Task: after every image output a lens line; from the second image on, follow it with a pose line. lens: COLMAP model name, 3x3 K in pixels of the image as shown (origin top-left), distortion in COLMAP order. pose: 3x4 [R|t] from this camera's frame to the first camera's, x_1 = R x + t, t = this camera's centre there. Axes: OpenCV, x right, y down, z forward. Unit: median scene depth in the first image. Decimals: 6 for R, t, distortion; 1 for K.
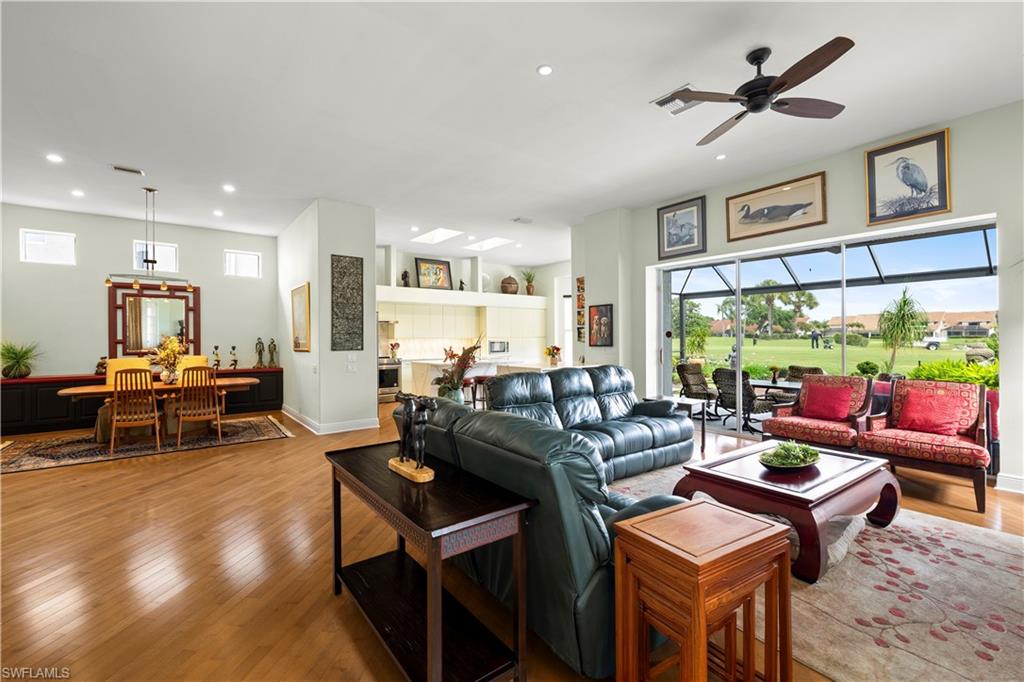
lens RADIAL K [[431.0, 0, 511.7], [0, 431.0, 338.3], [0, 0, 1]] dist [0.001804, 0.000138]
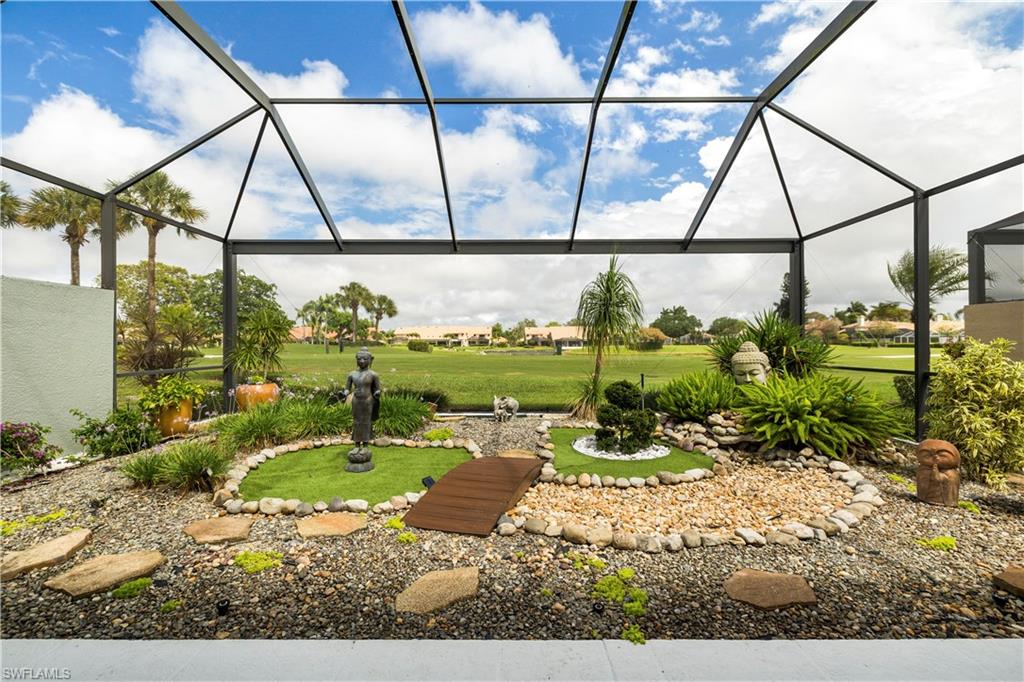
lens RADIAL K [[431.0, 0, 511.7], [0, 431.0, 338.3], [0, 0, 1]] dist [0.001804, 0.000138]
pose [[0.615708, 0.018487, 0.787757, 0.041775], [-0.004187, 0.999787, -0.020191, 0.001612], [-0.787963, 0.009134, 0.615655, 0.091401]]
